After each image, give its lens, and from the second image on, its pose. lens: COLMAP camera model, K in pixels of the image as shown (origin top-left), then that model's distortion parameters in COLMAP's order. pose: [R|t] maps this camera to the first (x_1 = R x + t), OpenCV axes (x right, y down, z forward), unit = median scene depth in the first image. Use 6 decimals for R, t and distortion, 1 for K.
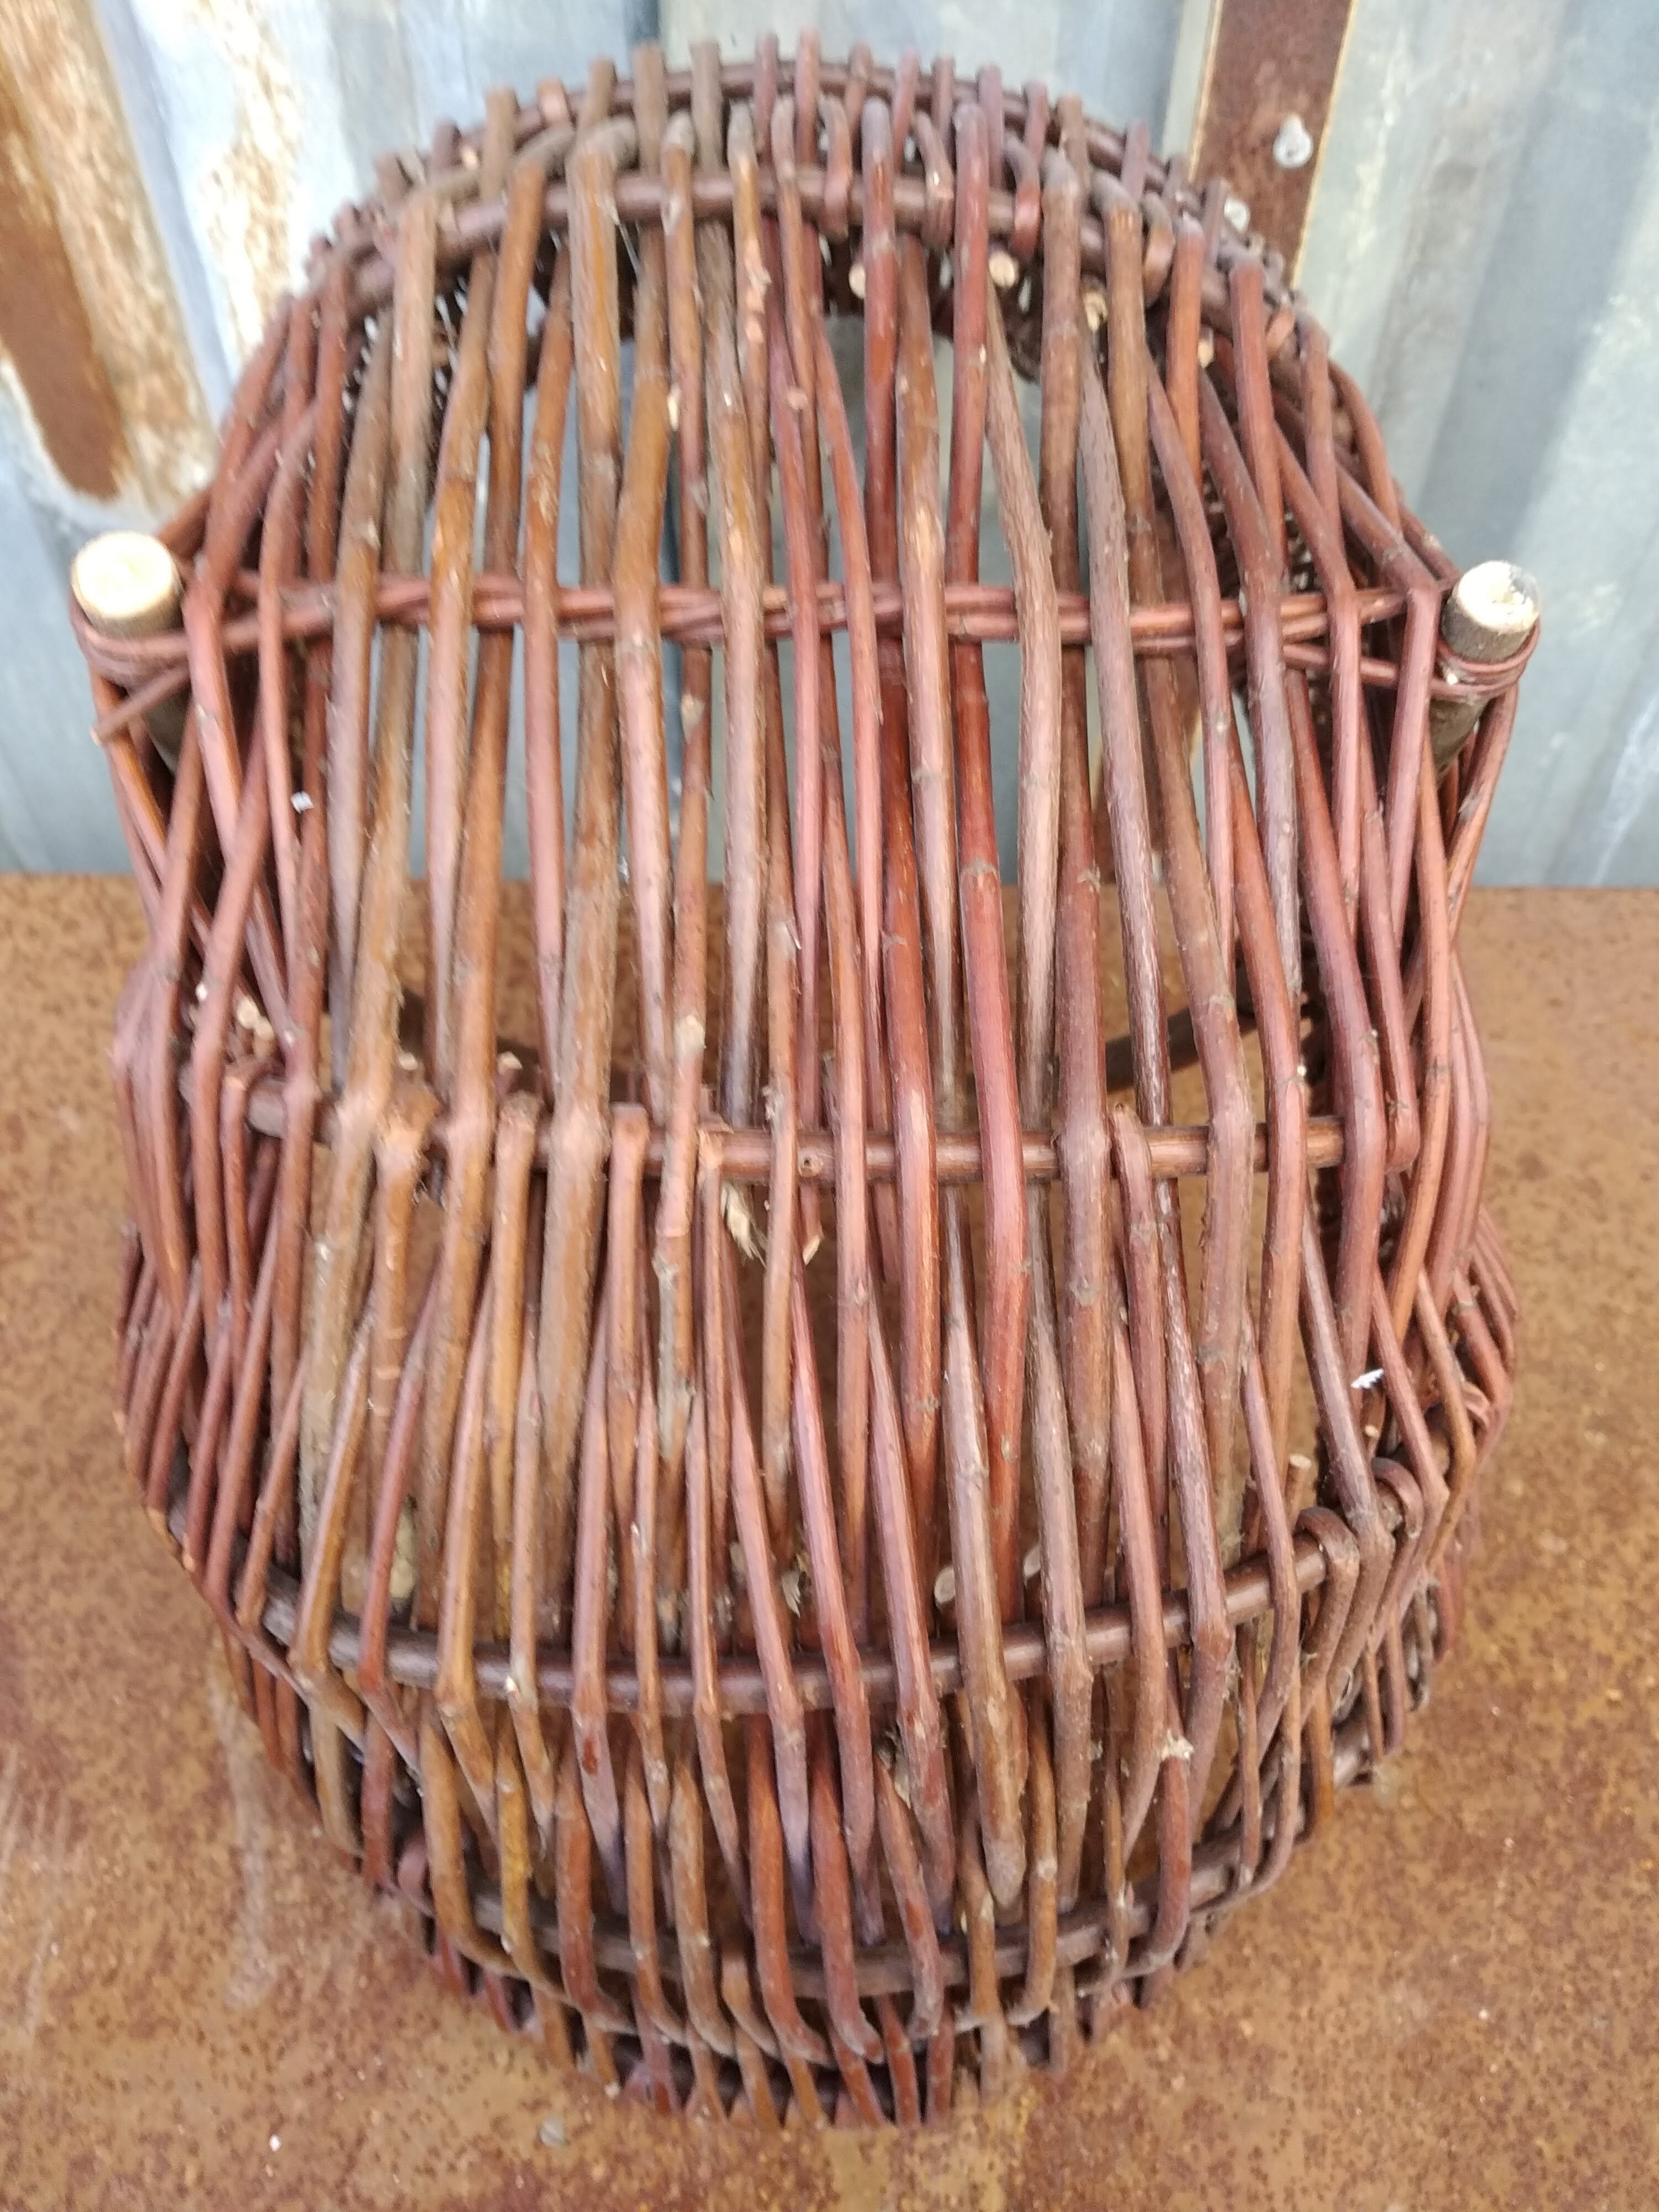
lens RADIAL K [[1810.7, 0, 829.5], [0, 1810.7, 1106.0], [0, 0, 1]] dist [0.006746, -0.006798]
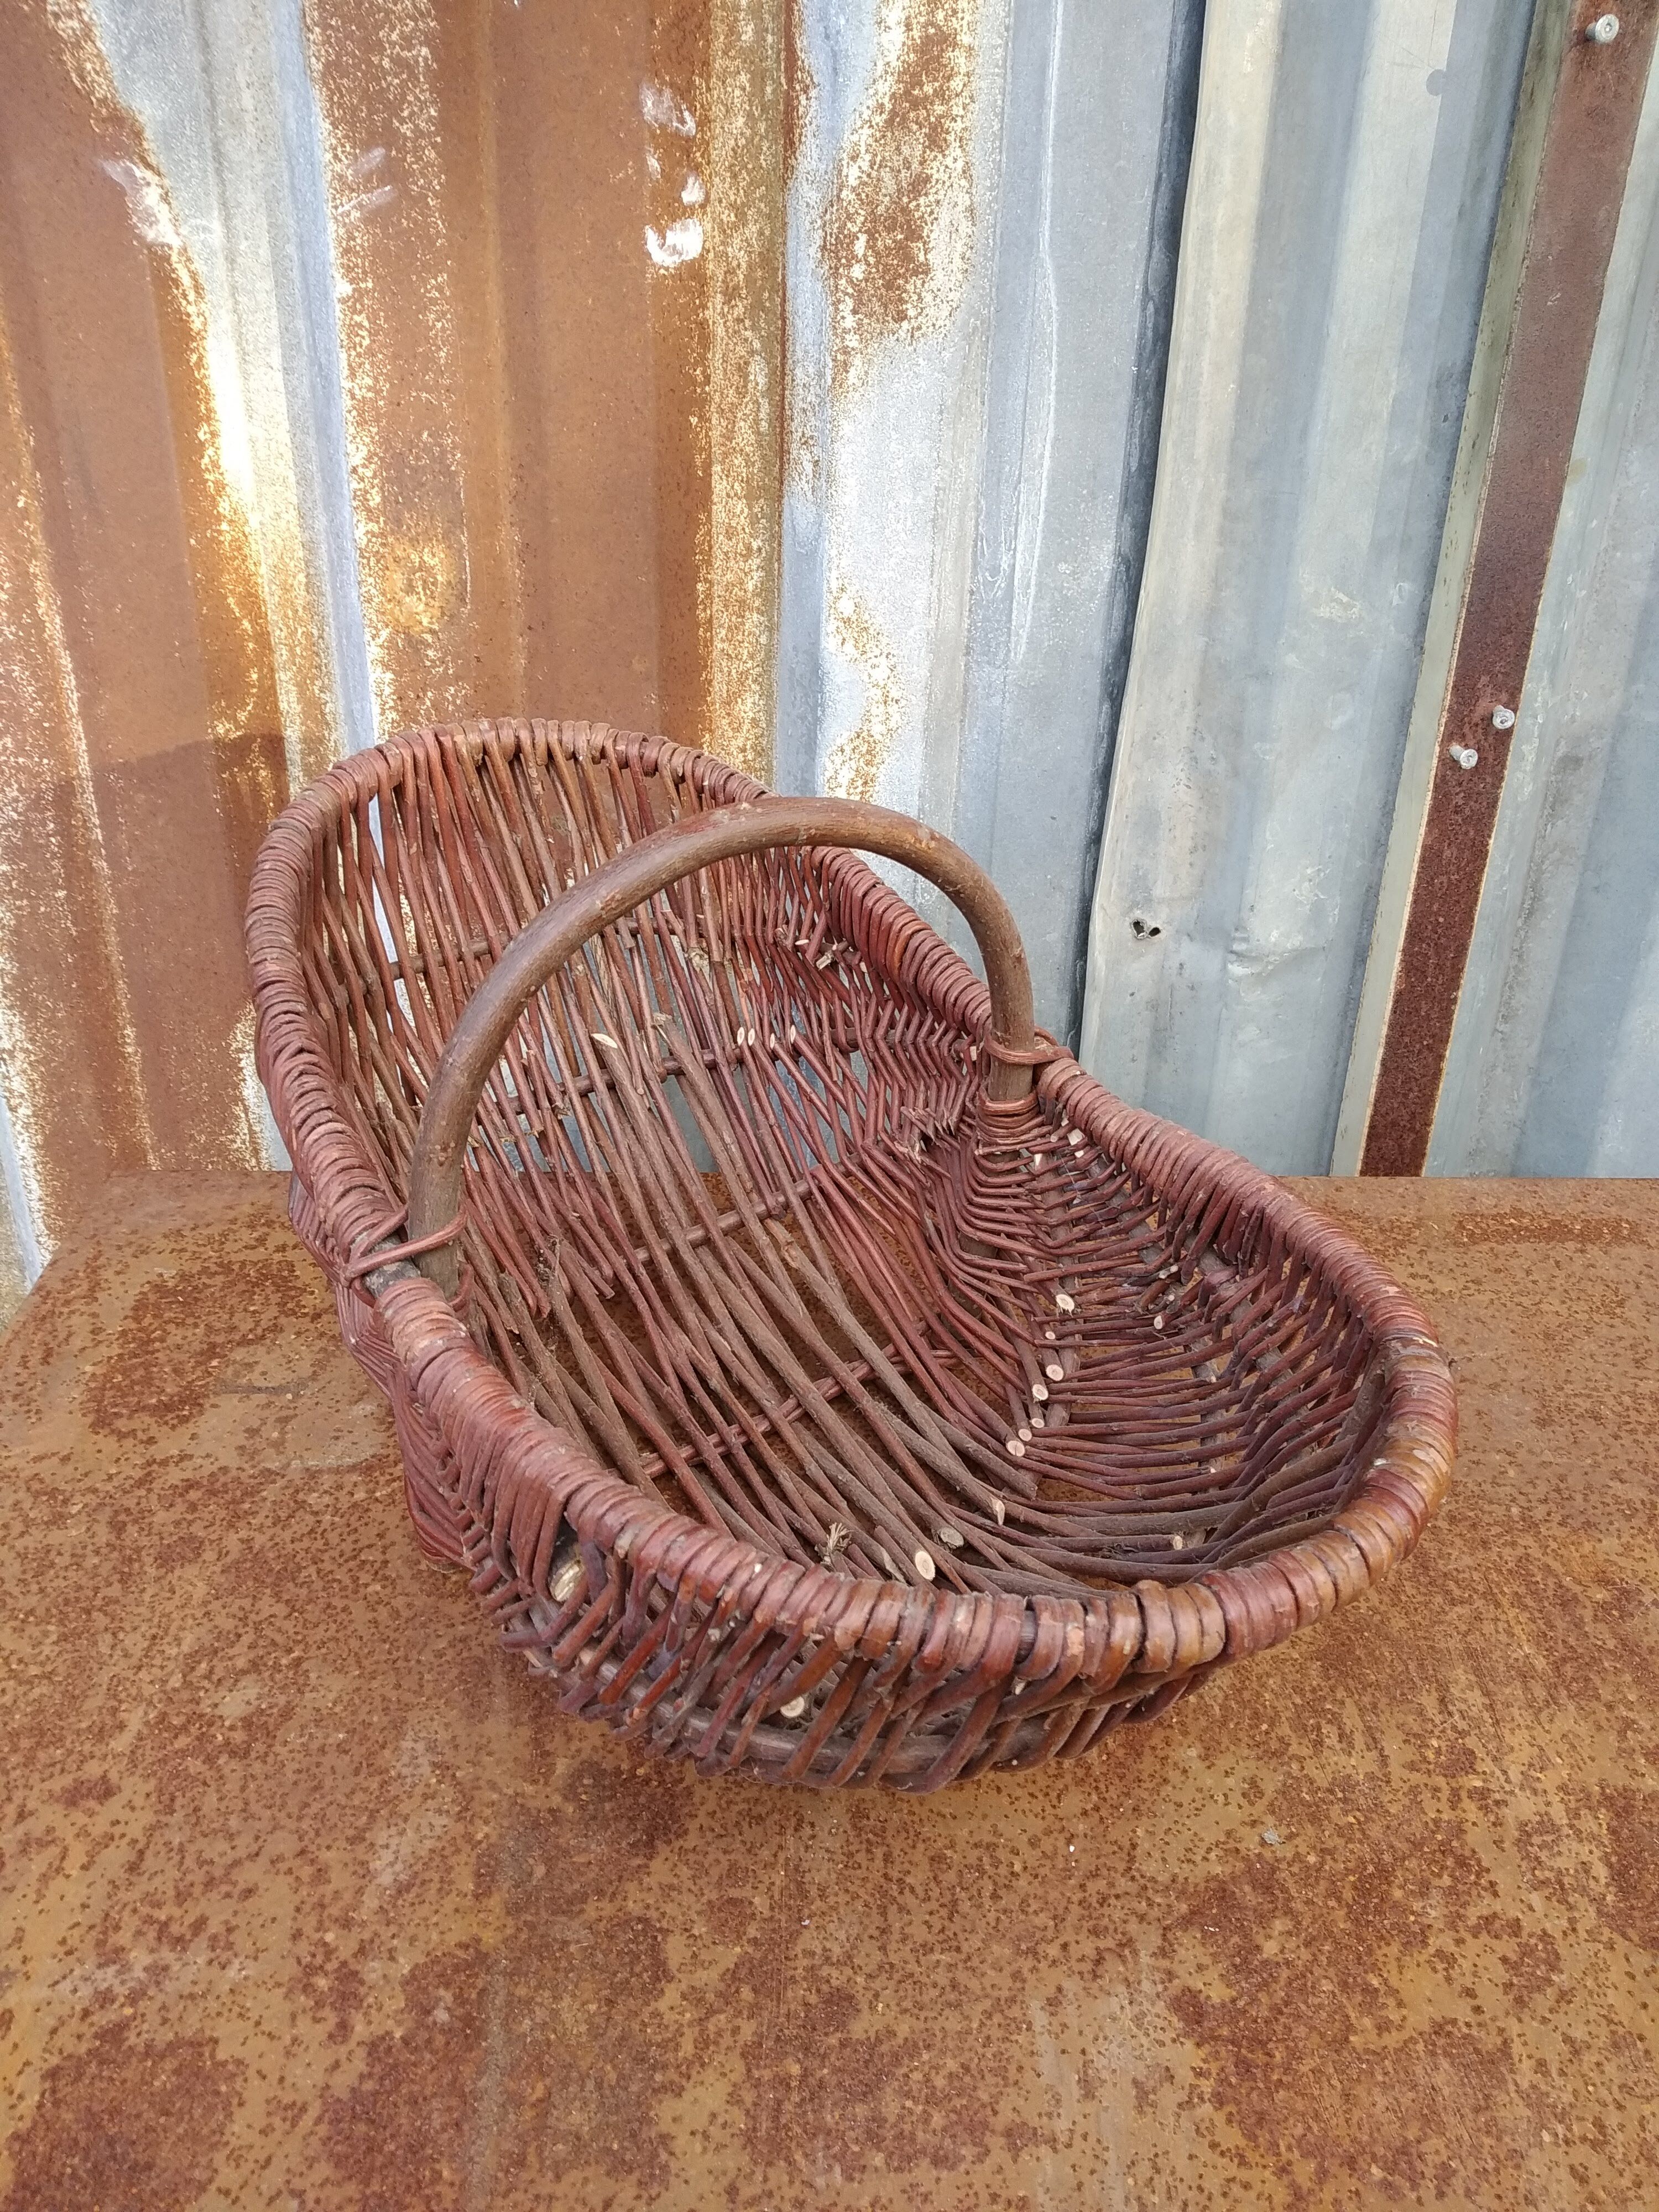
lens RADIAL K [[1810.7, 0, 829.5], [0, 1810.7, 1106.0], [0, 0, 1]] dist [0.006746, -0.006798]
pose [[0.999248, 0.002999, 0.038650, -0.543433], [0.013776, 0.904459, -0.426338, 0.645555], [-0.036236, 0.426550, 0.903738, -0.472647]]
